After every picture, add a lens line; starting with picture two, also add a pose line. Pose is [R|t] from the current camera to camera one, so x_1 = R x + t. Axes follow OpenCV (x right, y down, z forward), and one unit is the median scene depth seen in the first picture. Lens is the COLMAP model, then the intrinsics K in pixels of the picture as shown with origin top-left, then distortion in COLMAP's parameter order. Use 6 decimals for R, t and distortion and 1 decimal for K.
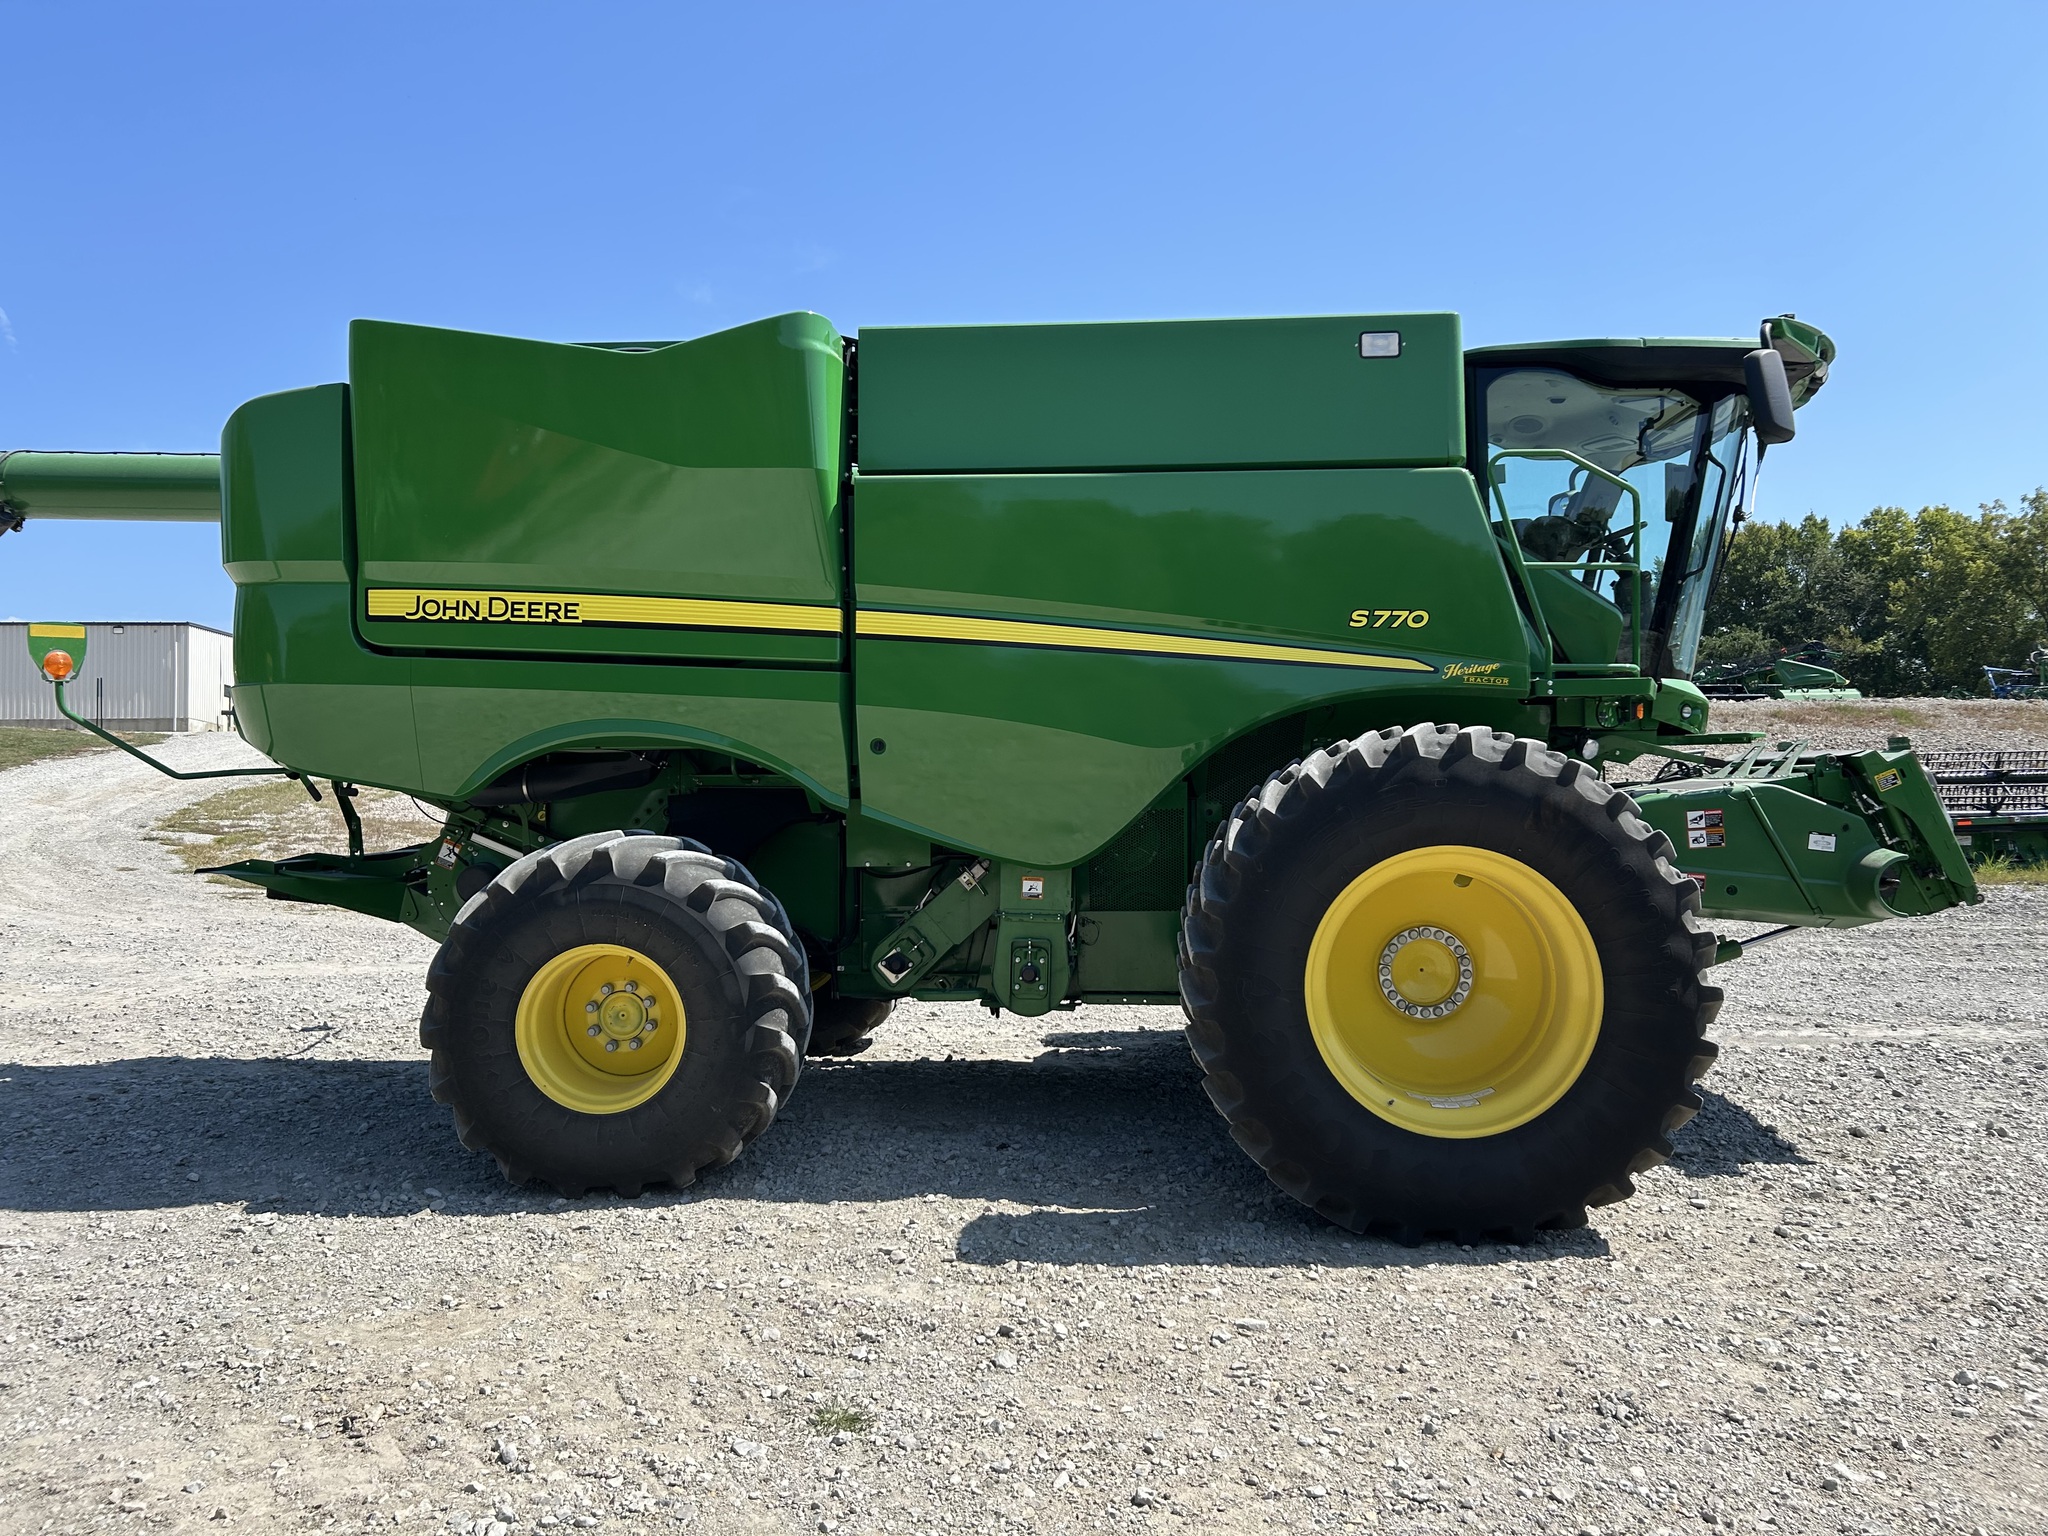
lens RADIAL K [[1578.6, 0, 1052.2], [0, 1578.6, 733.8], [0, 0, 1]] dist [0.020726, 0.001227]
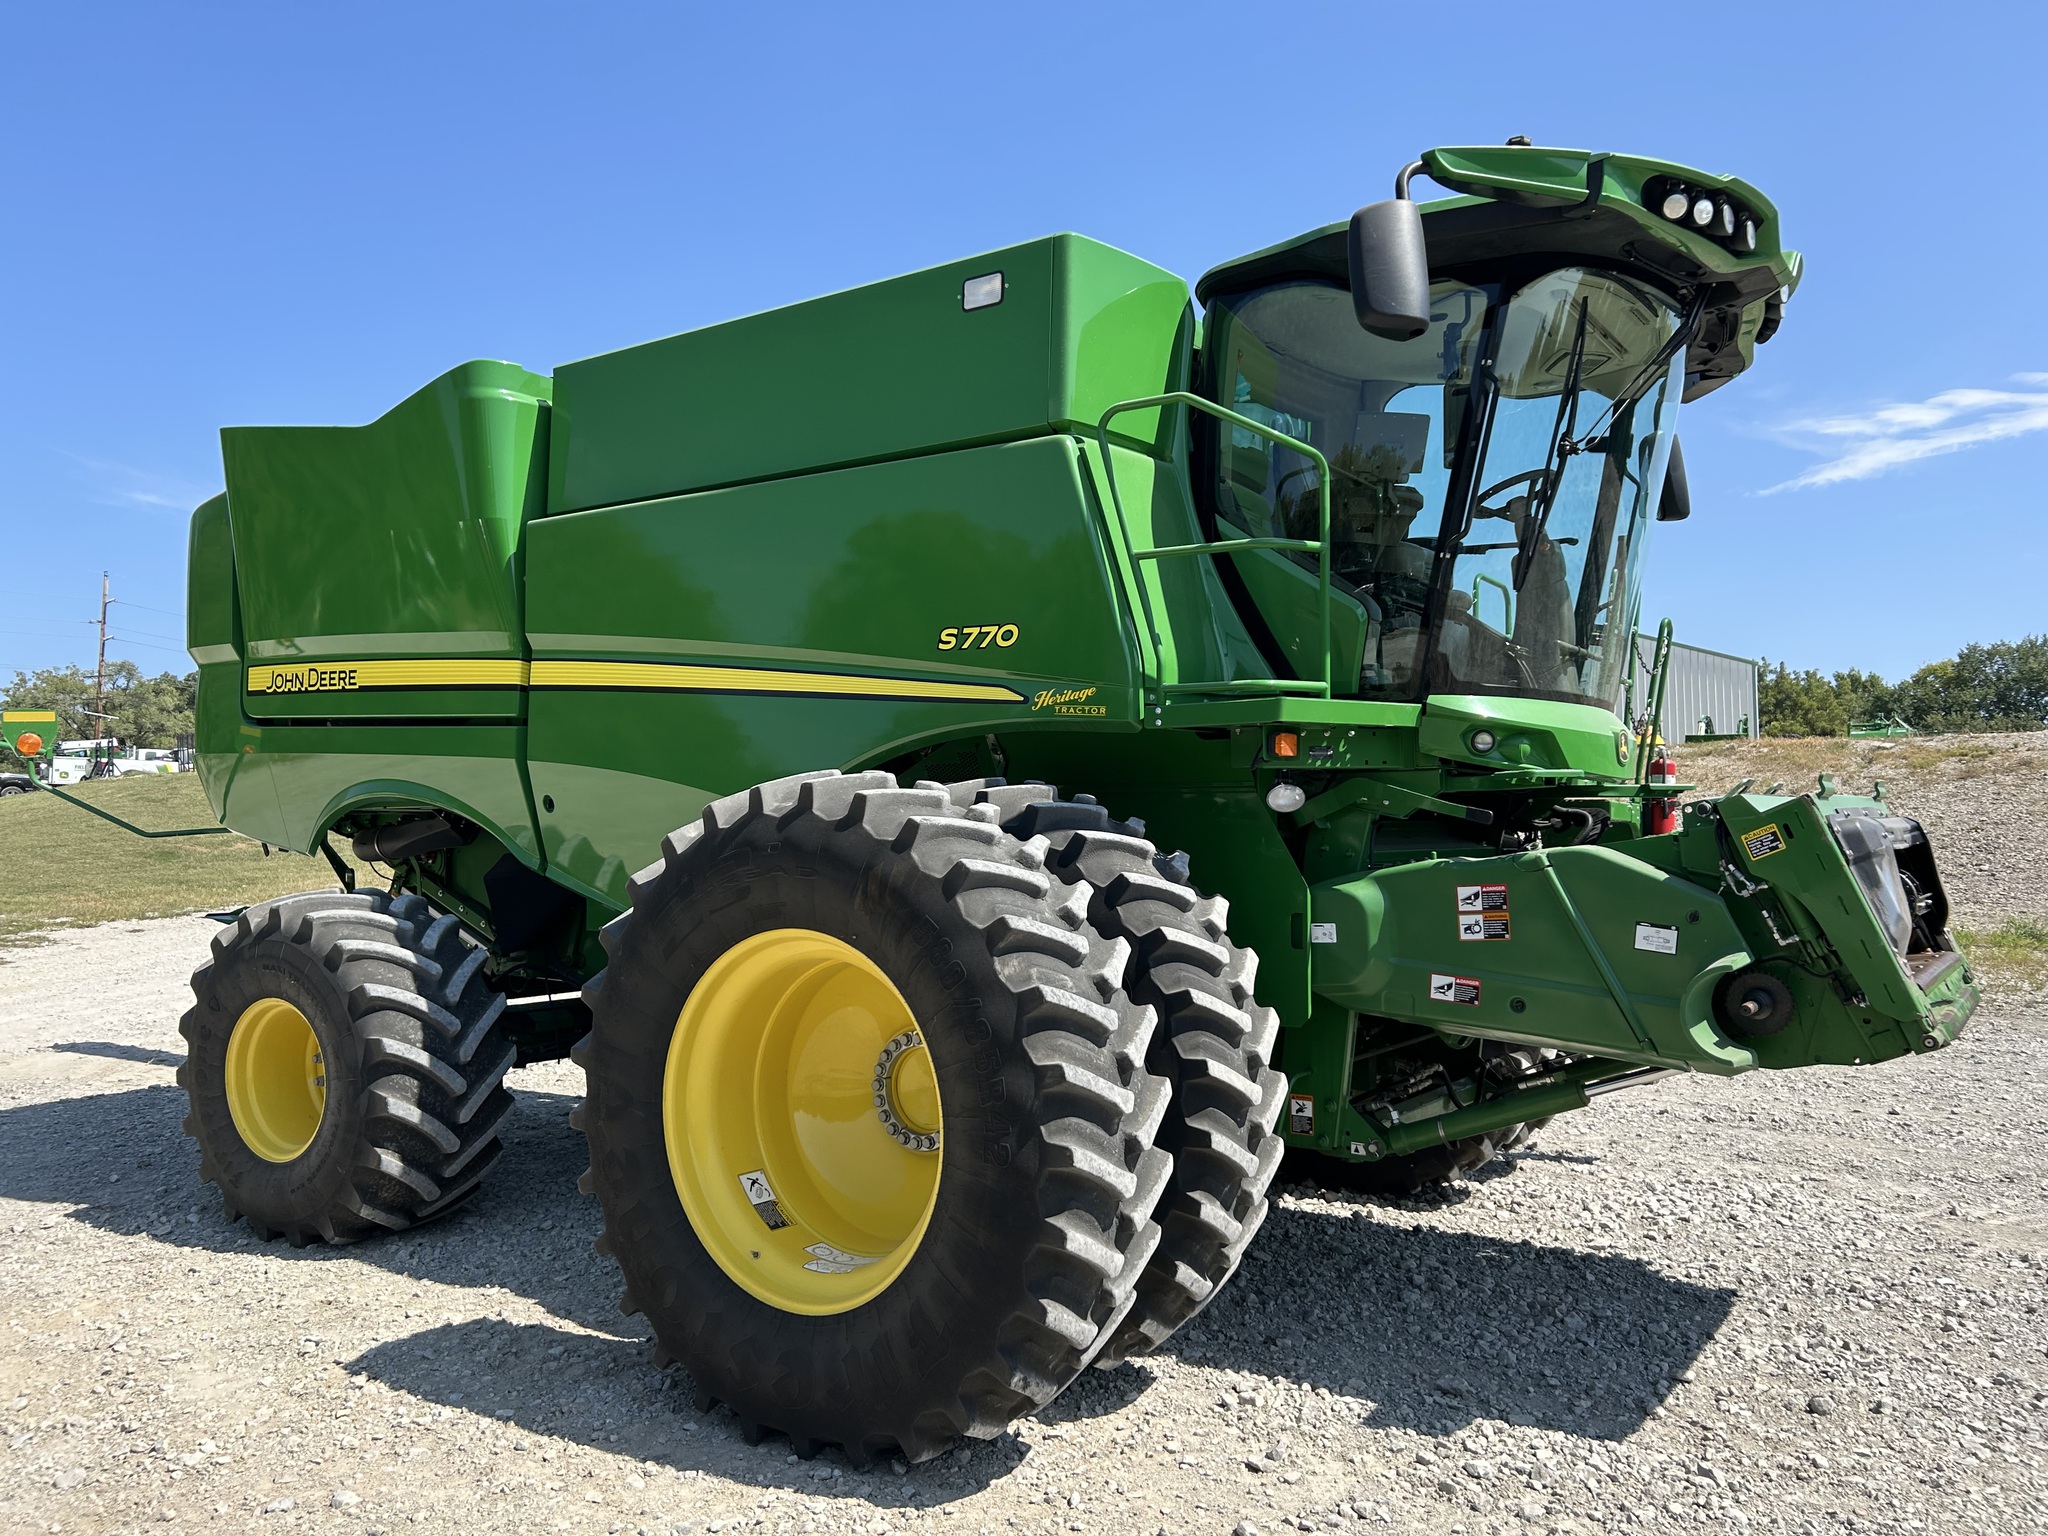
lens RADIAL K [[1553.3, 0, 1049.1], [0, 1553.3, 765.1], [0, 0, 1]] dist [0.078607, -0.110143]
pose [[0.861048, -0.021684, -0.508062, 0.629299], [0.015939, 0.999750, -0.015655, 0.004120], [0.508275, 0.005382, 0.861178, 0.342438]]
